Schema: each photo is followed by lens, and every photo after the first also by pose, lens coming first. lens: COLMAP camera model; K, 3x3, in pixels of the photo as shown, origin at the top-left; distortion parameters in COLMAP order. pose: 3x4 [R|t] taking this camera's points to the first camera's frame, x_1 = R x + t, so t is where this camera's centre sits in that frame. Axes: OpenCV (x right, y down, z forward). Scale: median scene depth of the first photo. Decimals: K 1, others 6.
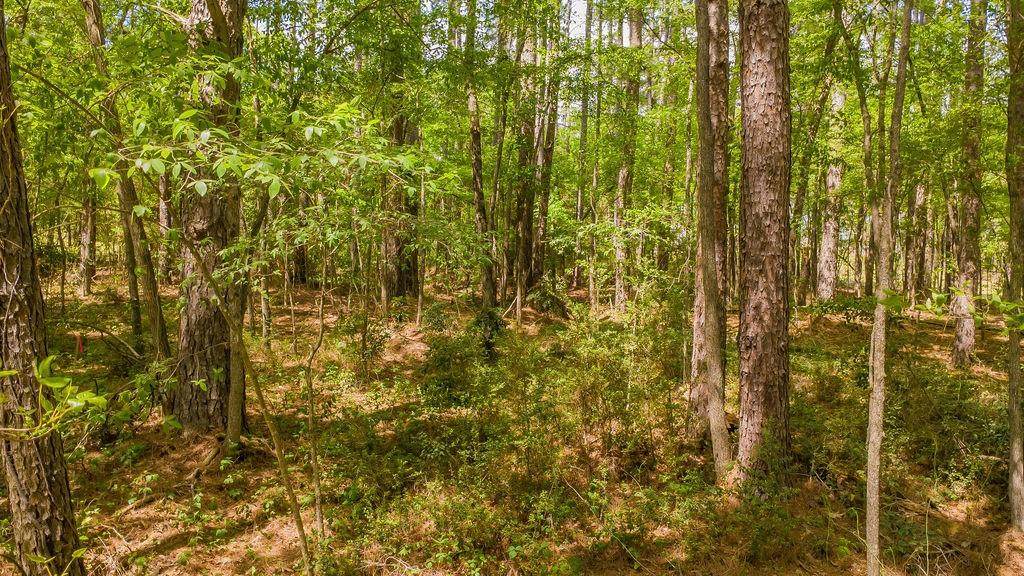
lens RADIAL K [[722.2, 0, 512.3], [0, 722.2, 287.2], [0, 0, 1]] dist [0.000280, -0.002431]
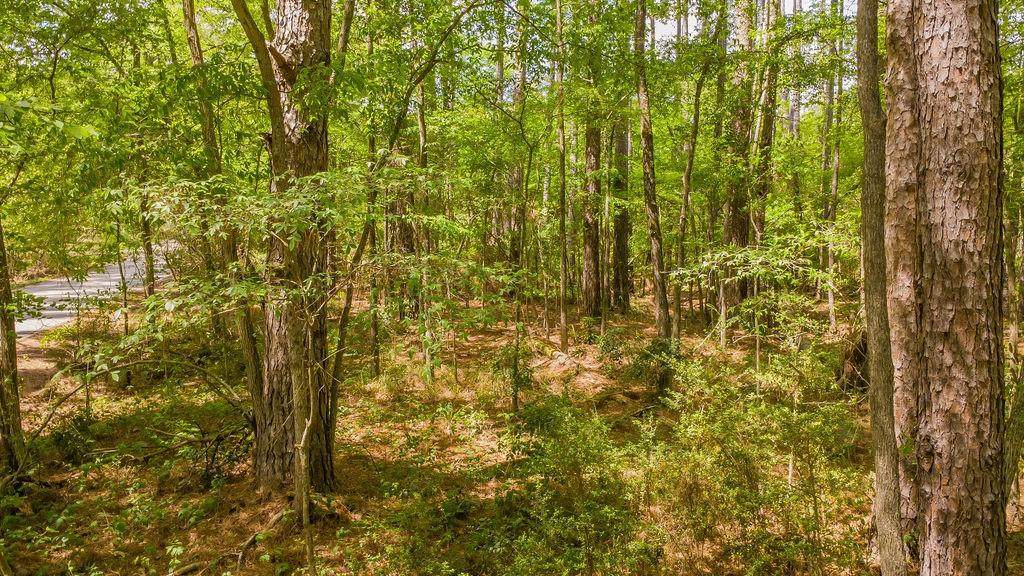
lens RADIAL K [[722.2, 0, 511.9], [0, 722.2, 289.4], [0, 0, 1]] dist [0.000280, -0.002431]
pose [[0.937487, -0.003617, -0.348002, 0.209625], [0.002718, 0.999992, -0.003069, -0.060260], [0.348010, 0.001931, 0.937489, 0.284860]]
